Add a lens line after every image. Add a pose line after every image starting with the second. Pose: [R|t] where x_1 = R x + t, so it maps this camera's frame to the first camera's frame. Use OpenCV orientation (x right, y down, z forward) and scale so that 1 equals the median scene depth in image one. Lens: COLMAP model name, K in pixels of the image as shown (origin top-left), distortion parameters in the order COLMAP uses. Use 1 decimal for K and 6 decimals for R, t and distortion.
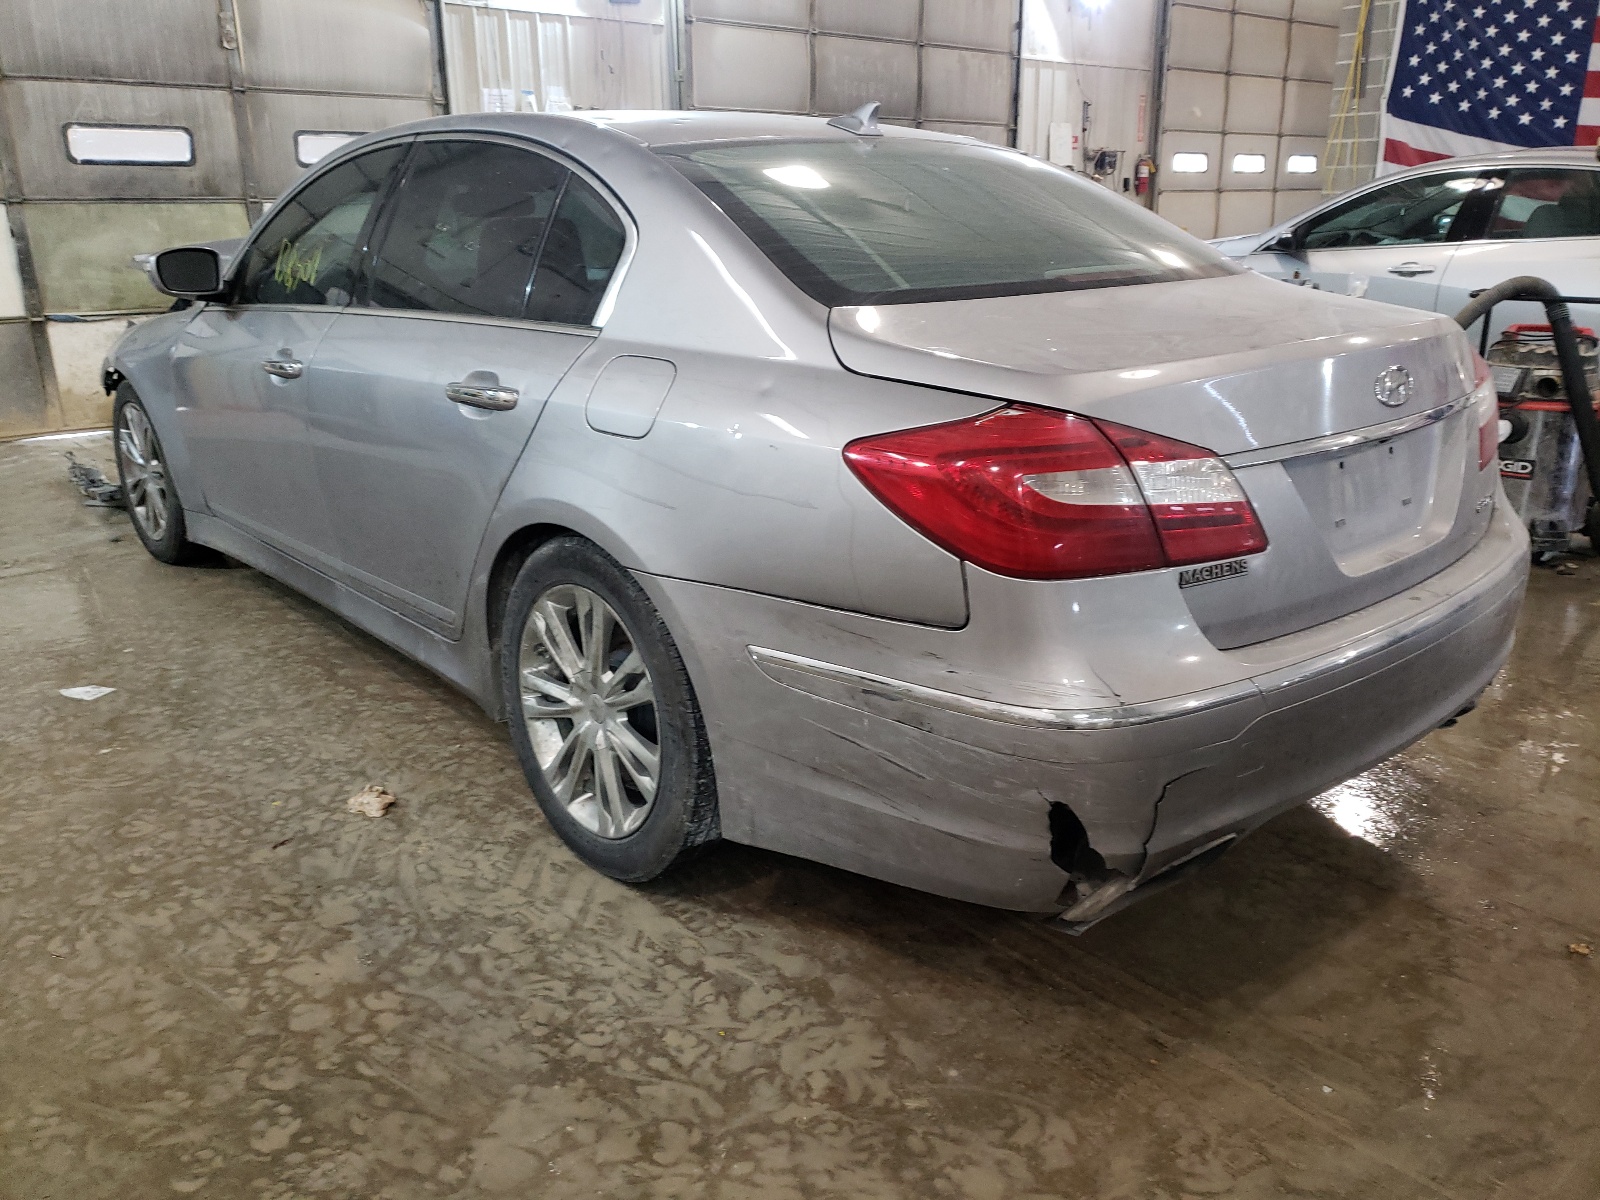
lens RADIAL K [[1254.2, 0, 800.0], [0, 1254.2, 600.0], [0, 0, 1]] dist [-0.056065, 0.000822]
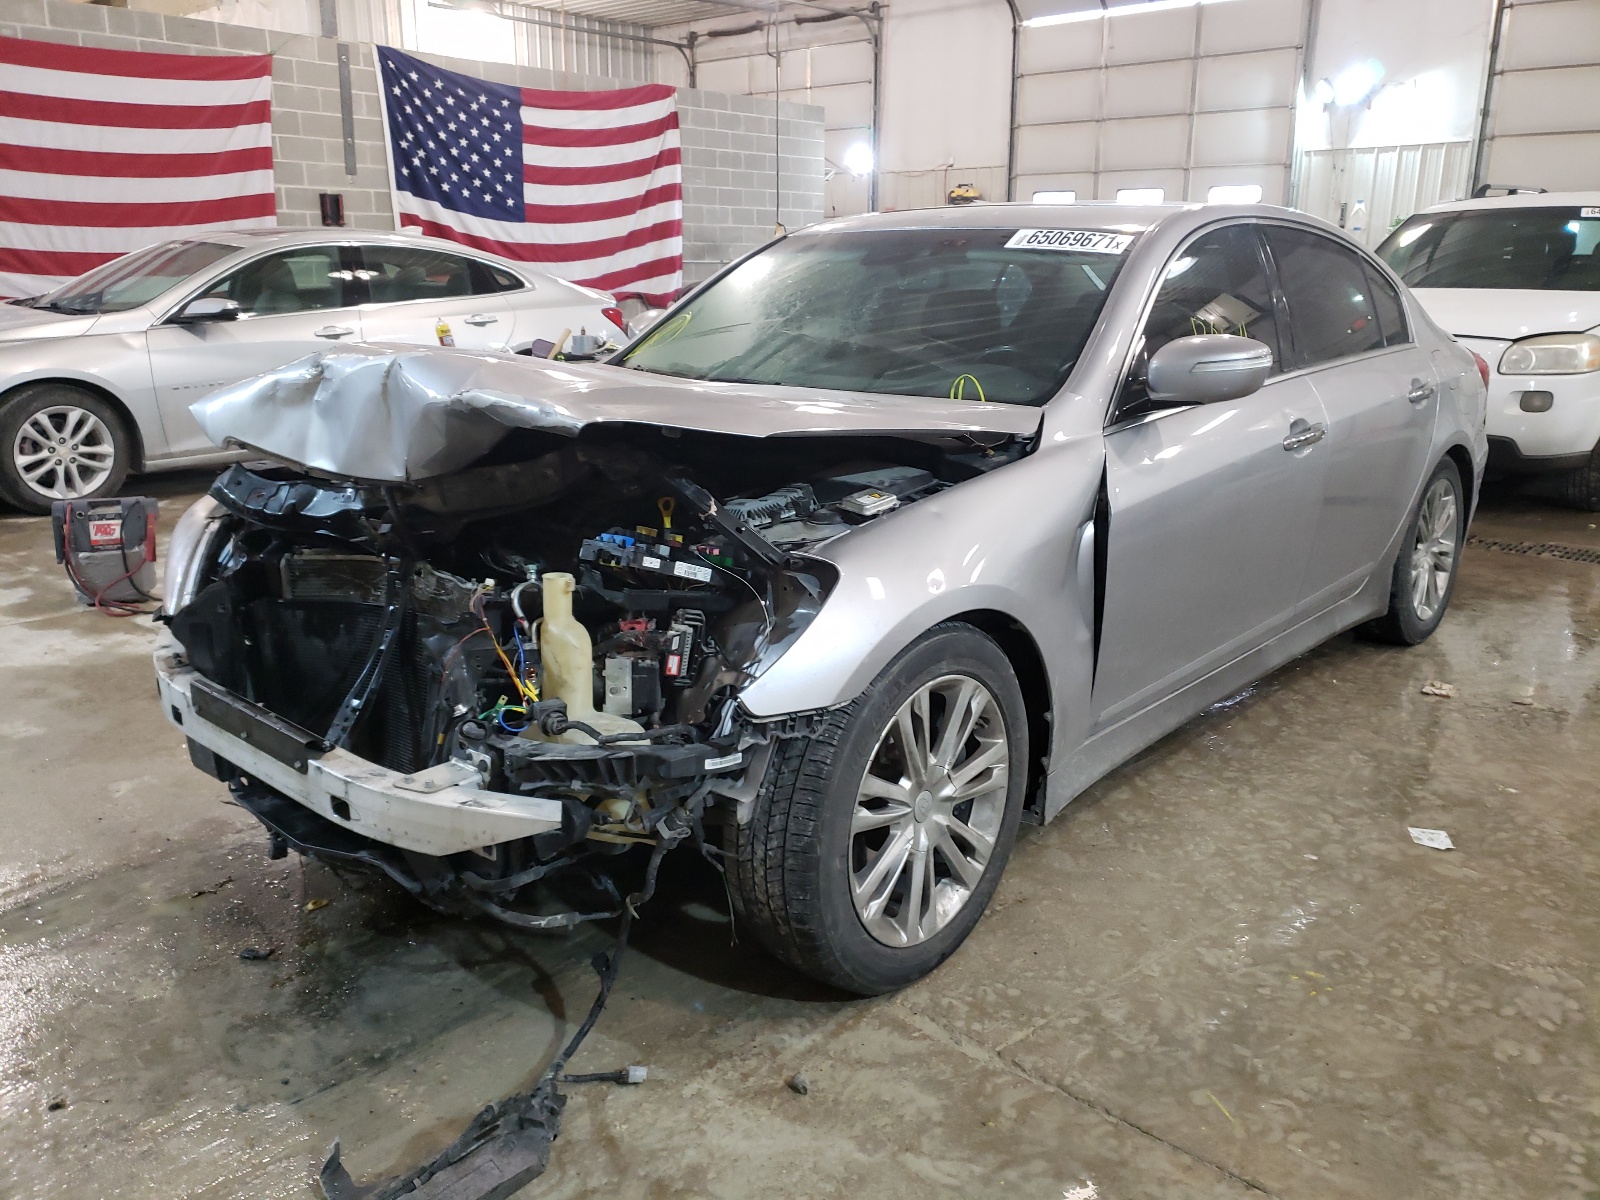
lens RADIAL K [[1301.8, 0, 800.0], [0, 1301.8, 600.0], [0, 0, 1]] dist [0.004210, 0.000441]
pose [[-0.097572, -0.263444, 0.959728, -0.881795], [0.323381, 0.903610, 0.280917, -0.307129], [-0.941225, 0.337768, -0.002974, 0.879457]]
